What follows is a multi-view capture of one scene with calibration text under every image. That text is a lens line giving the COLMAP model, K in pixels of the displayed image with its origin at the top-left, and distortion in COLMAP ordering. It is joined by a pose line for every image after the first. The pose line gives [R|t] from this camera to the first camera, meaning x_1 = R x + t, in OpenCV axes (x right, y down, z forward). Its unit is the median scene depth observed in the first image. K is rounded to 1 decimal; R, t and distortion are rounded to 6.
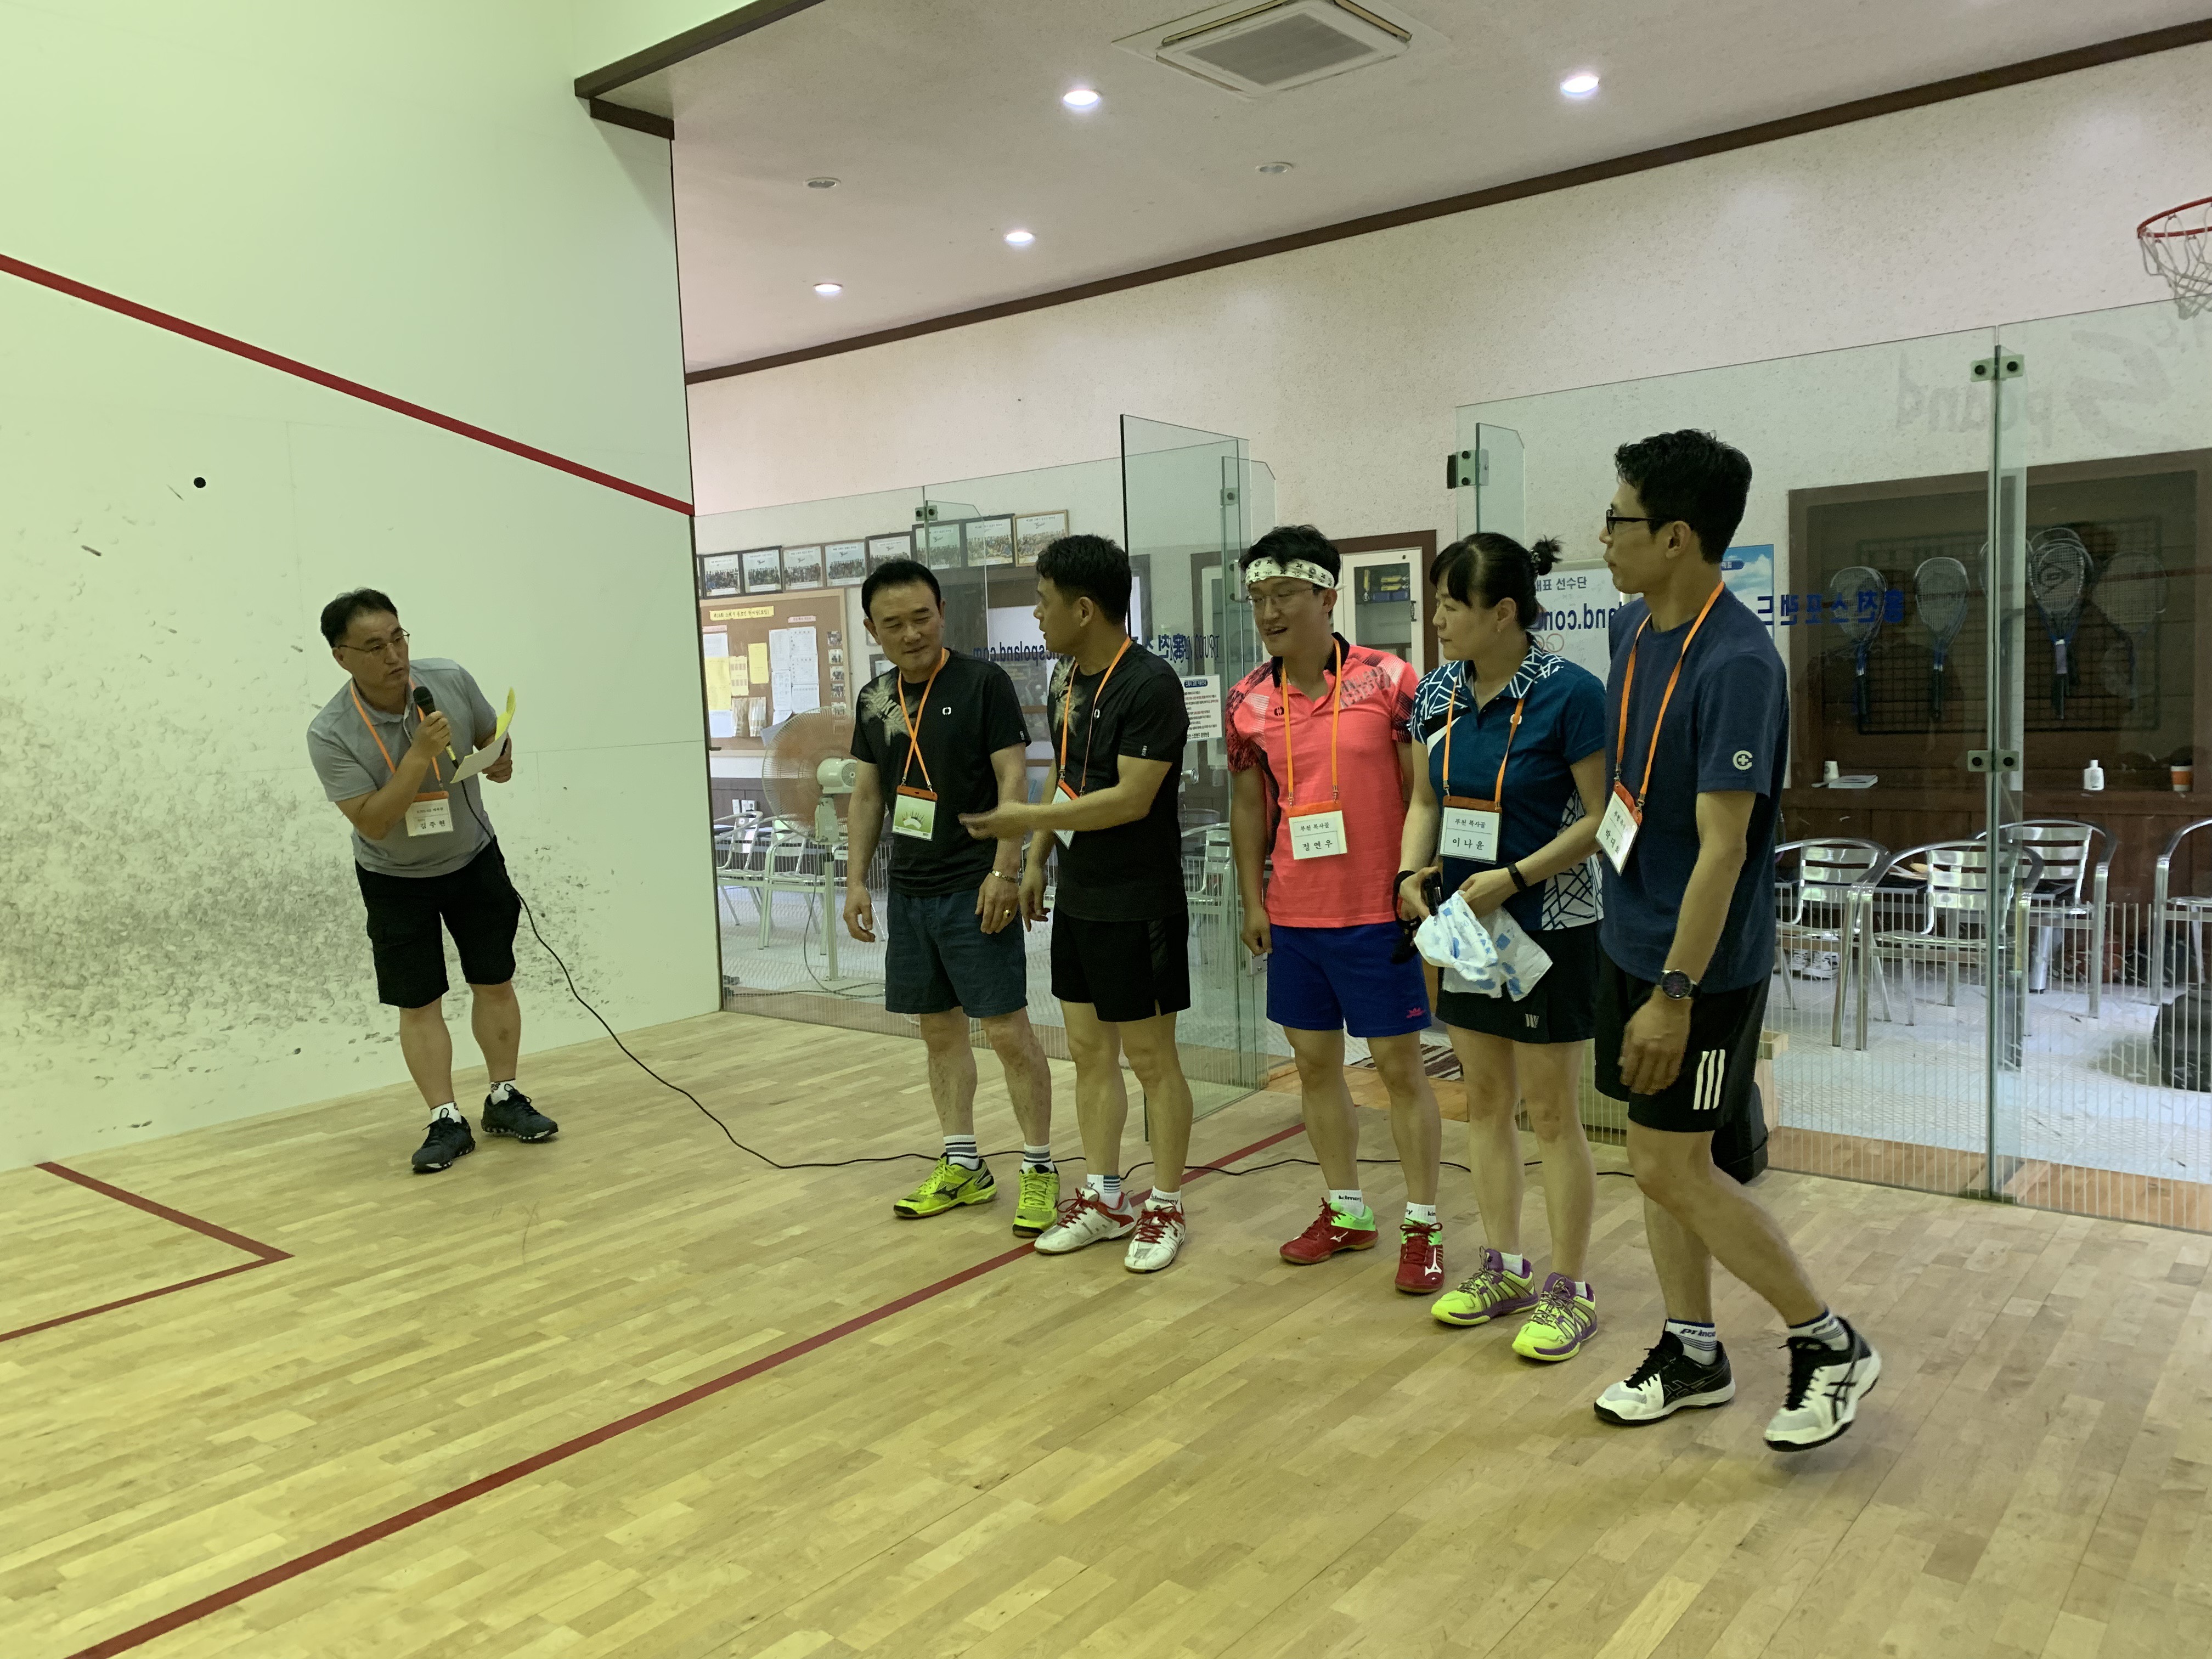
lens RADIAL K [[1686.5, 0, 1105.1], [0, 1686.5, 814.6], [0, 0, 1]] dist [0.022035, -0.014539]
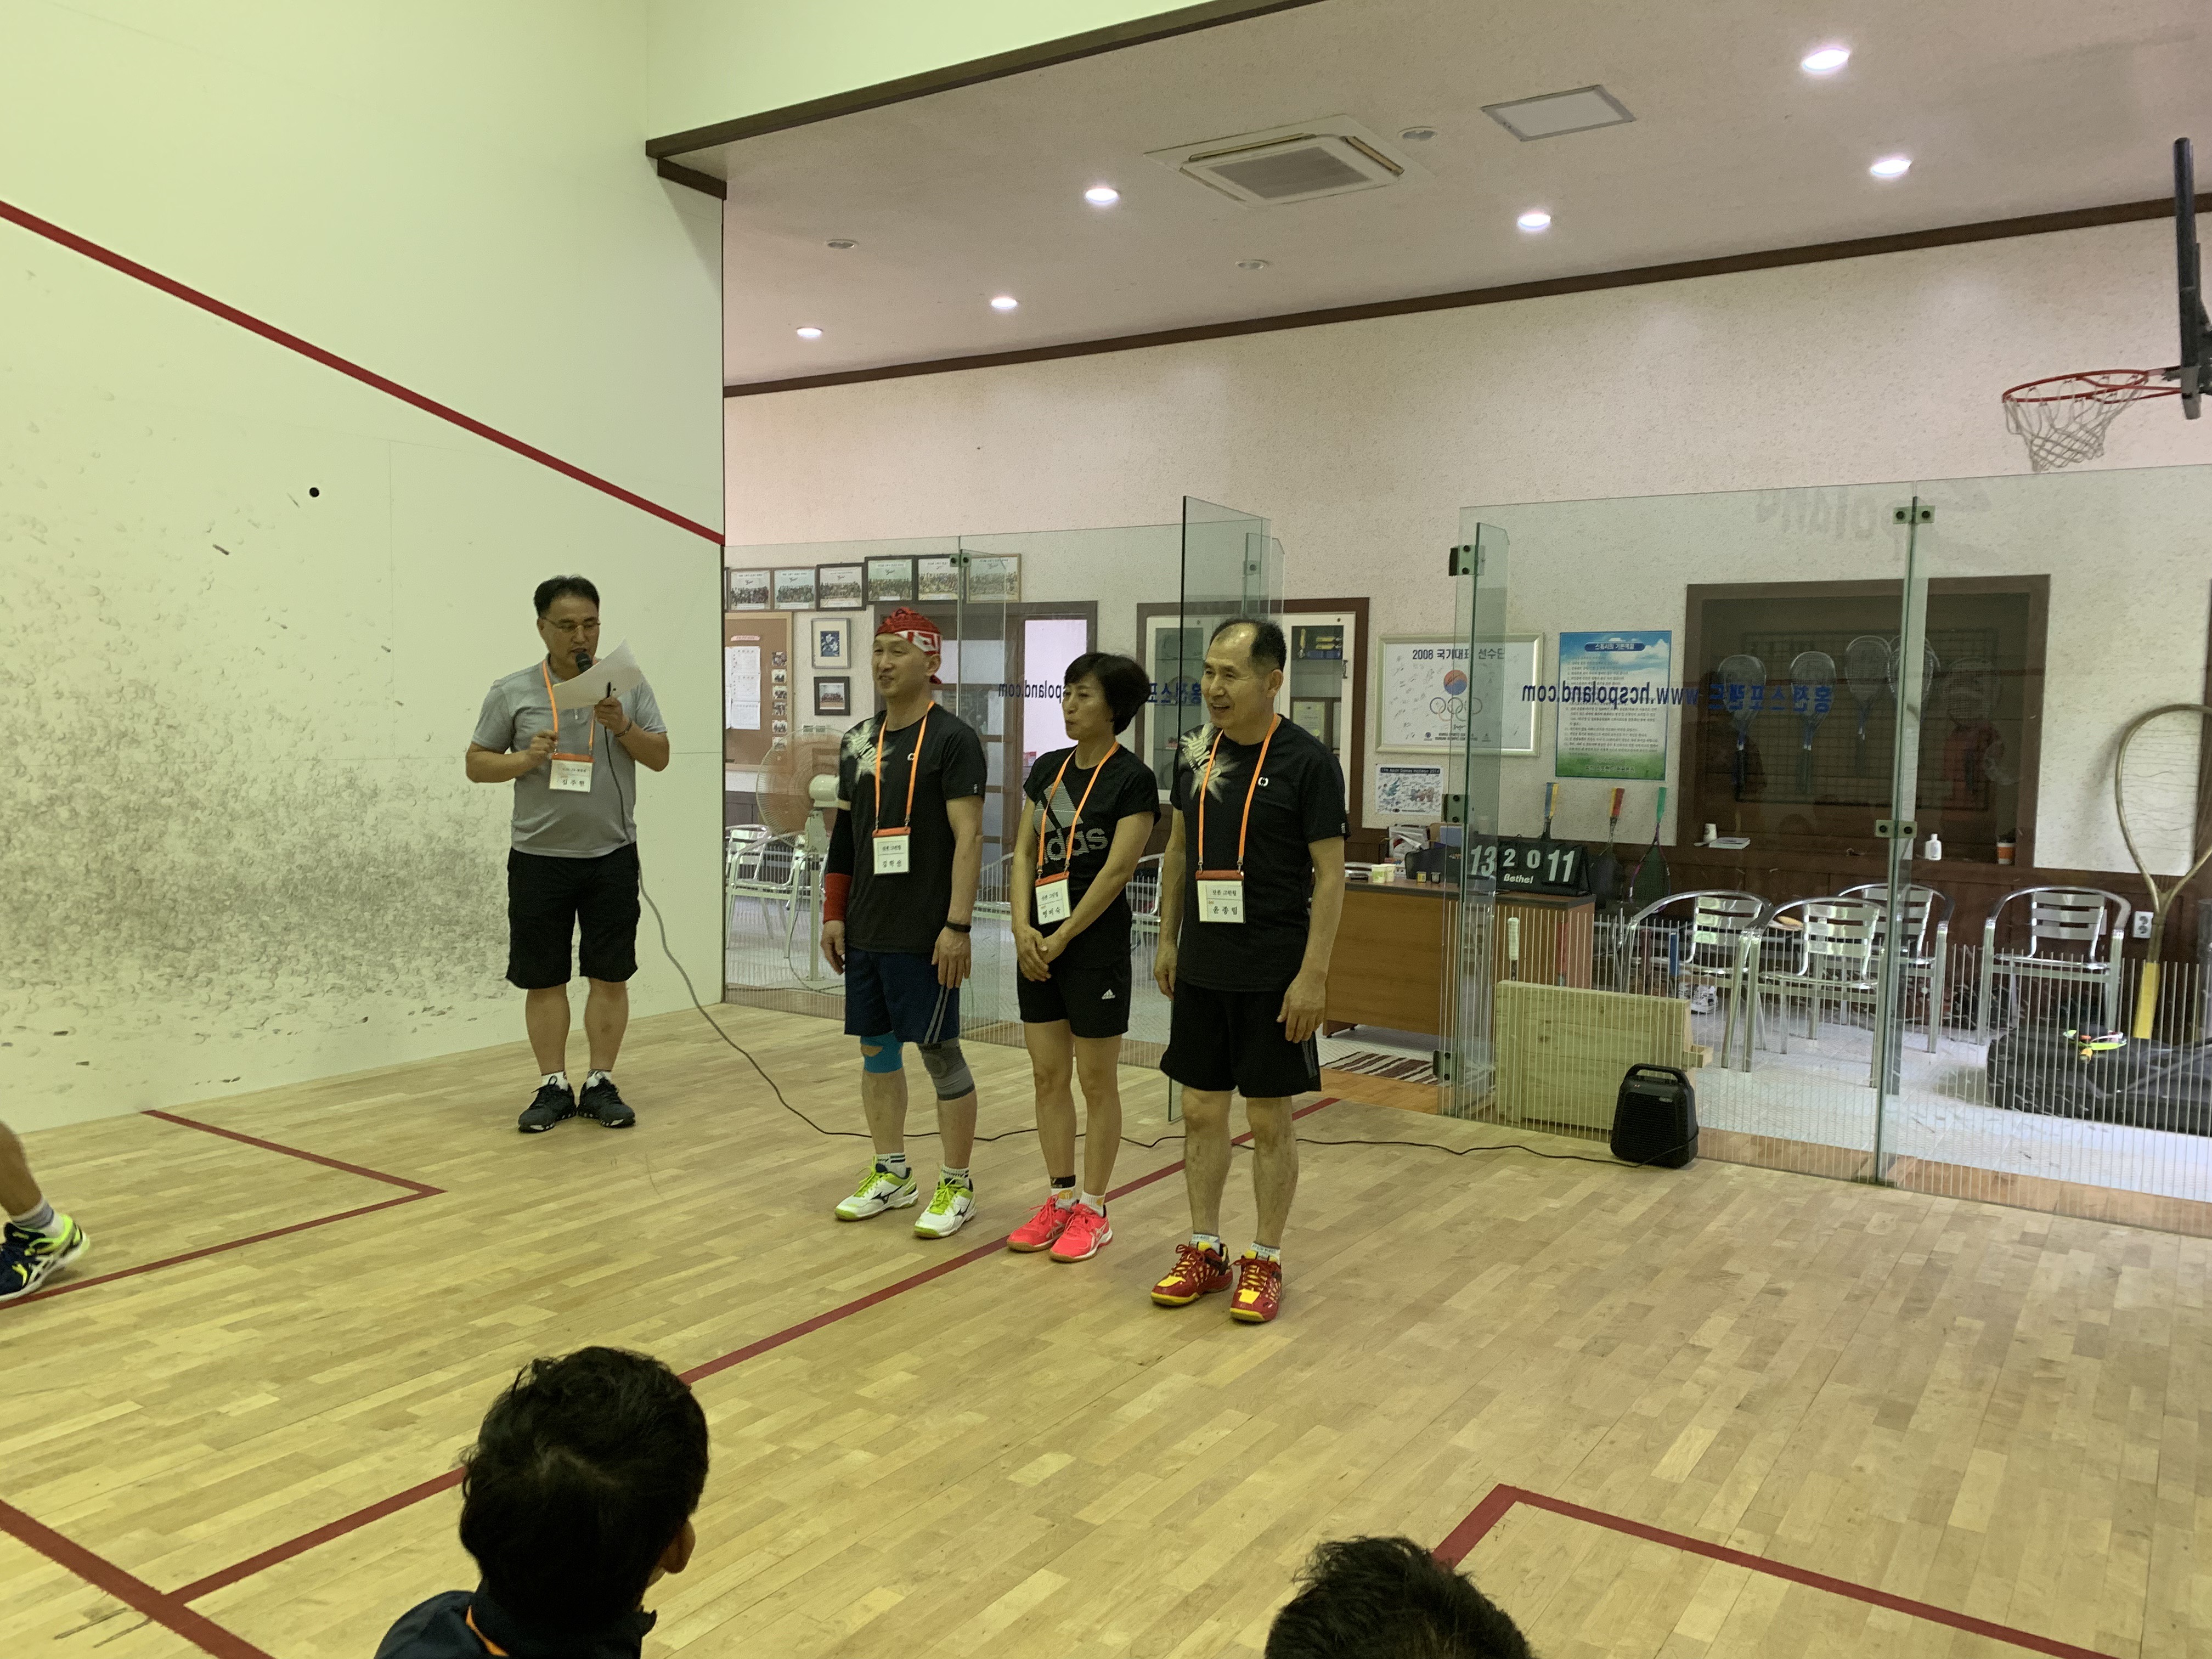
lens RADIAL K [[1686.5, 0, 1096.8], [0, 1686.5, 829.7], [0, 0, 1]] dist [0.022035, -0.014539]
pose [[0.994043, 0.049984, 0.096854, -0.135470], [-0.049034, 0.998723, -0.012171, 0.009525], [-0.097339, 0.007350, 0.995224, -0.135151]]
